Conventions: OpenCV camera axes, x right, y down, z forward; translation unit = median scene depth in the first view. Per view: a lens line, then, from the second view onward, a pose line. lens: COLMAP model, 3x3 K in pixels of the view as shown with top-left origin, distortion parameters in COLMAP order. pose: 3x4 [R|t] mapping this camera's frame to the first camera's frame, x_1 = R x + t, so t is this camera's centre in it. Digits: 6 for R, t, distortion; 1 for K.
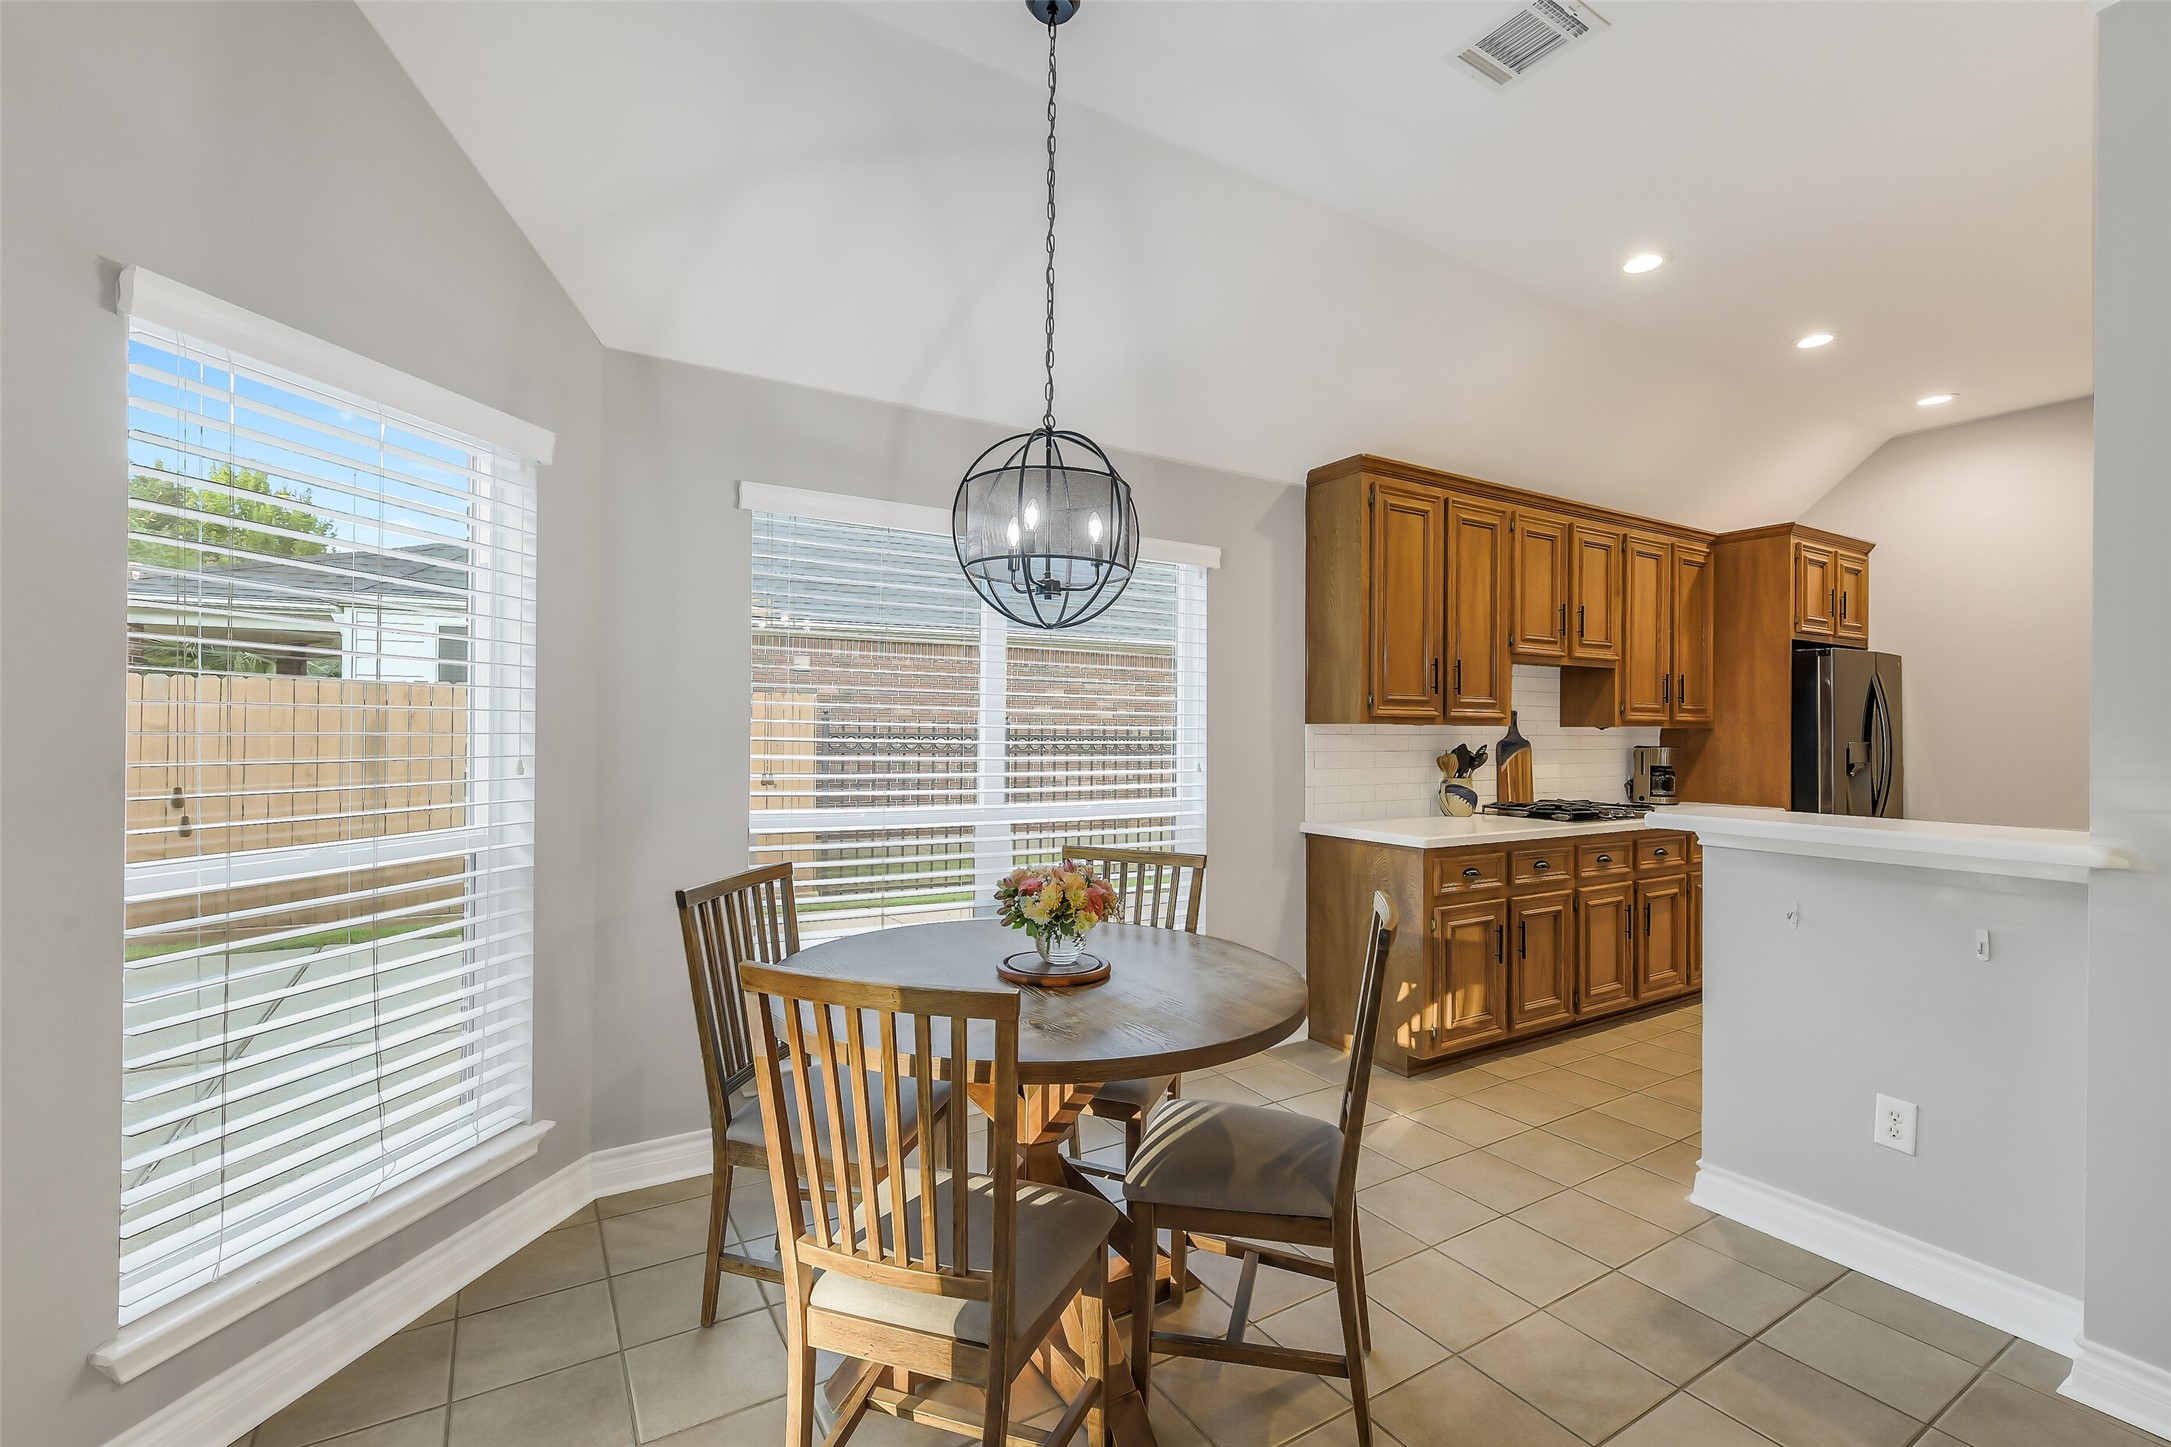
lens RADIAL K [[957.6, 0, 1085.5], [0, 957.6, 723.5], [0, 0, 1]] dist [-0.000221, -0.000467]
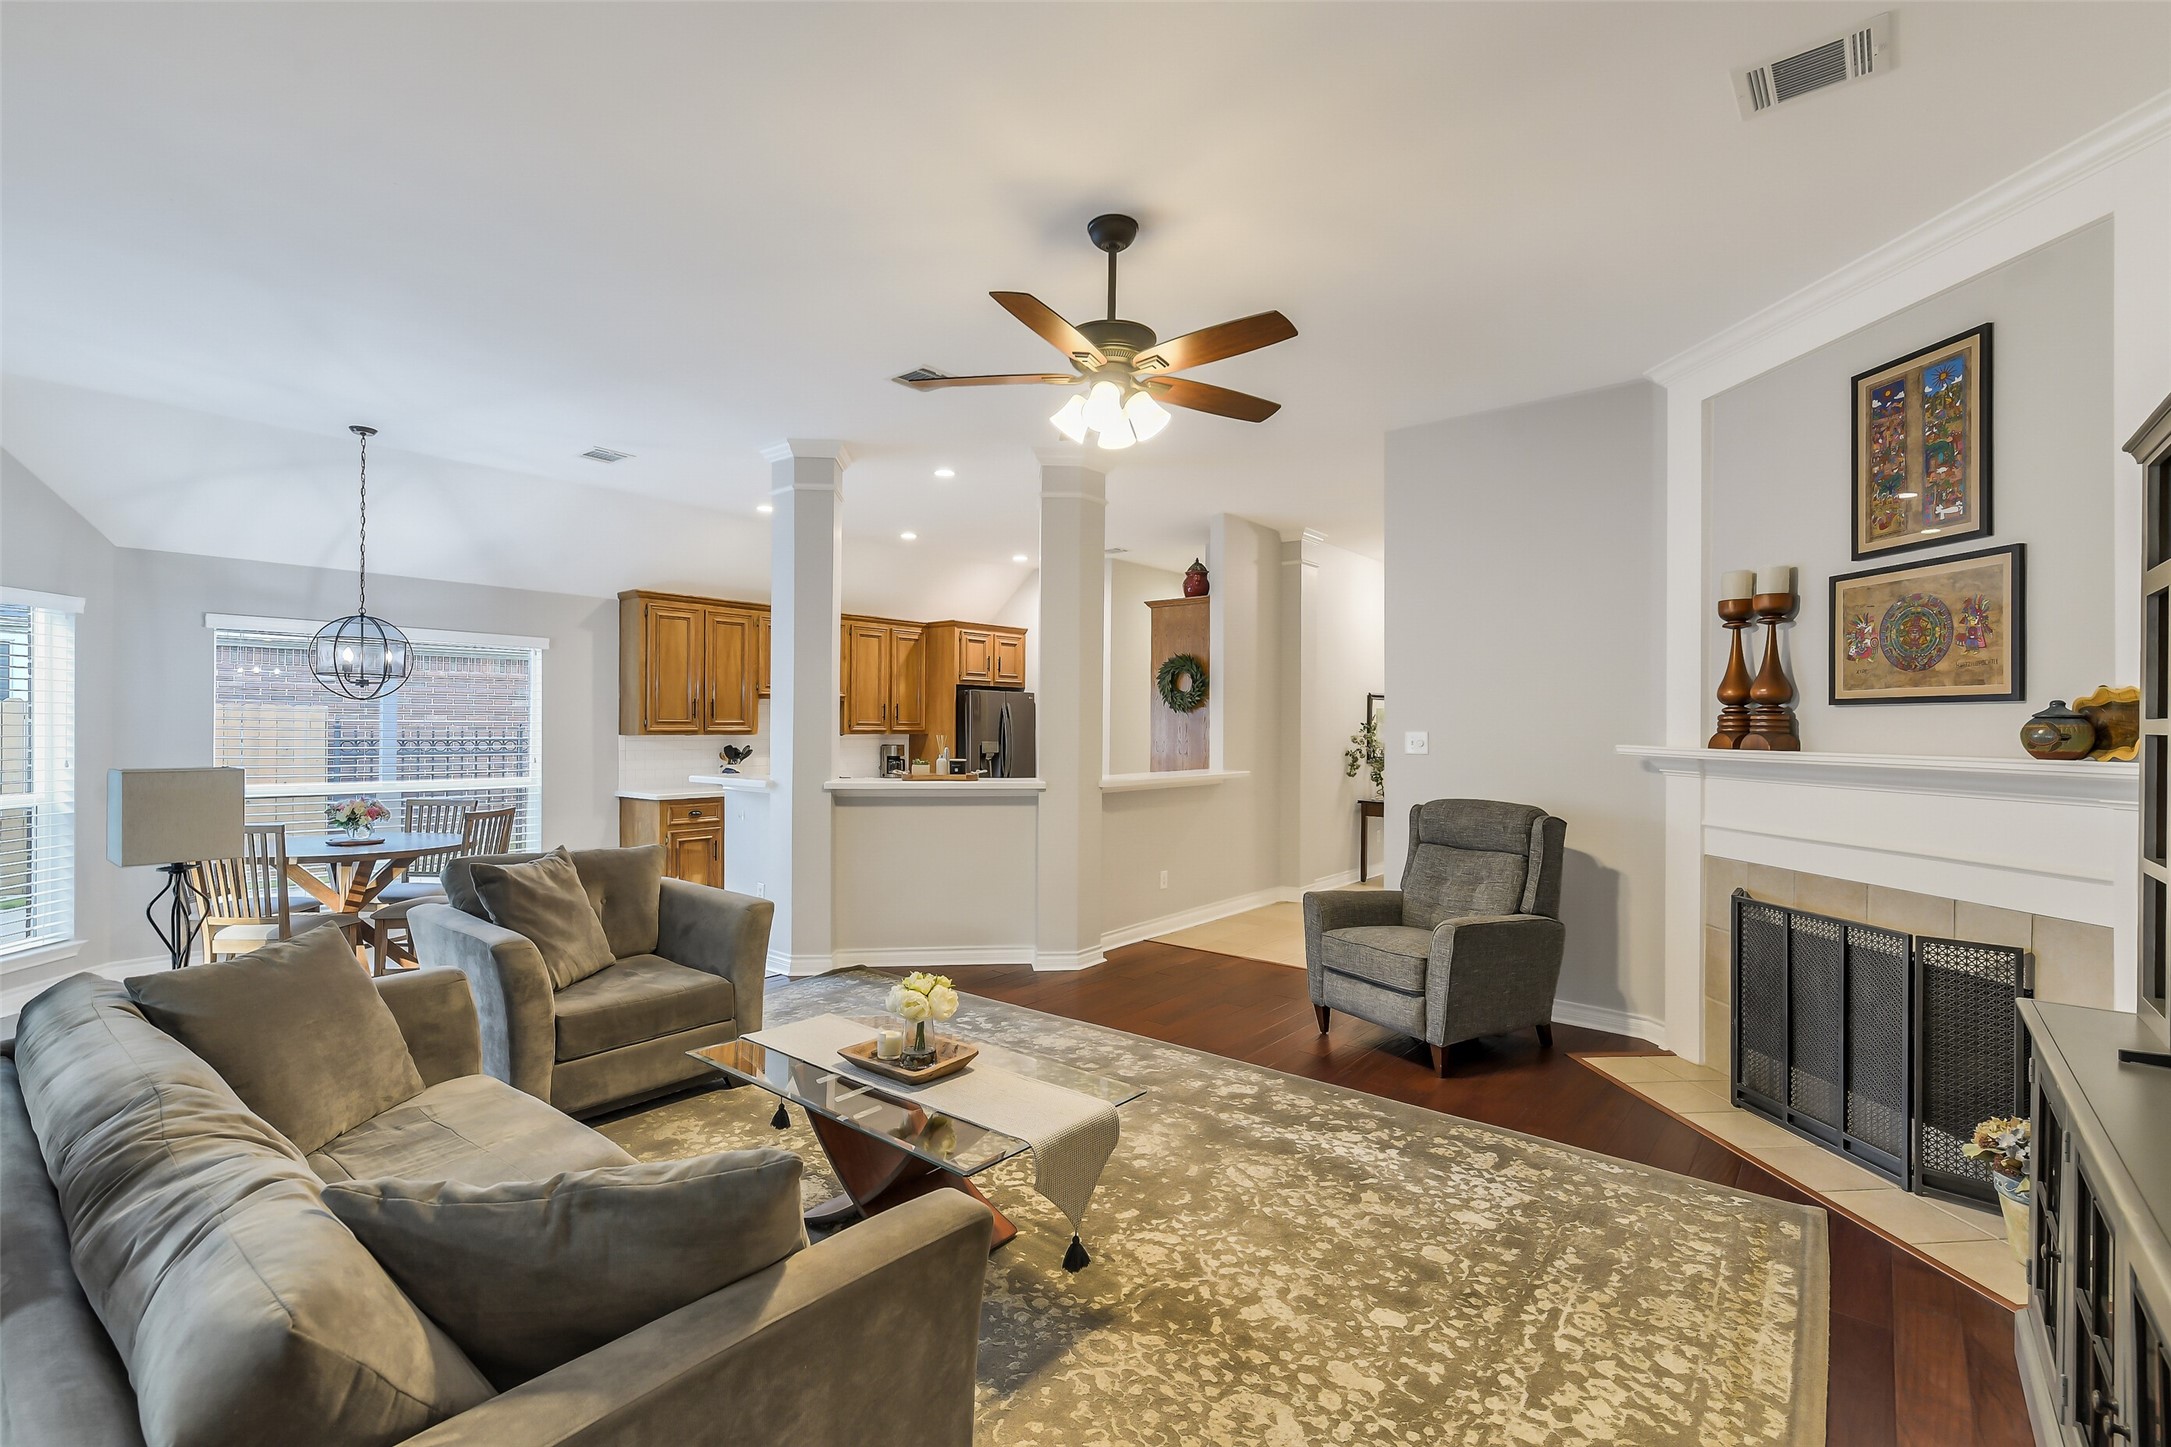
lens RADIAL K [[957.6, 0, 1085.5], [0, 957.6, 723.5], [0, 0, 1]] dist [-0.000221, -0.000467]
pose [[0.940629, 0.001134, 0.339434, 0.471450], [-0.003558, 0.999972, 0.006520, -0.037137], [-0.339417, -0.007341, 0.940607, -1.023068]]
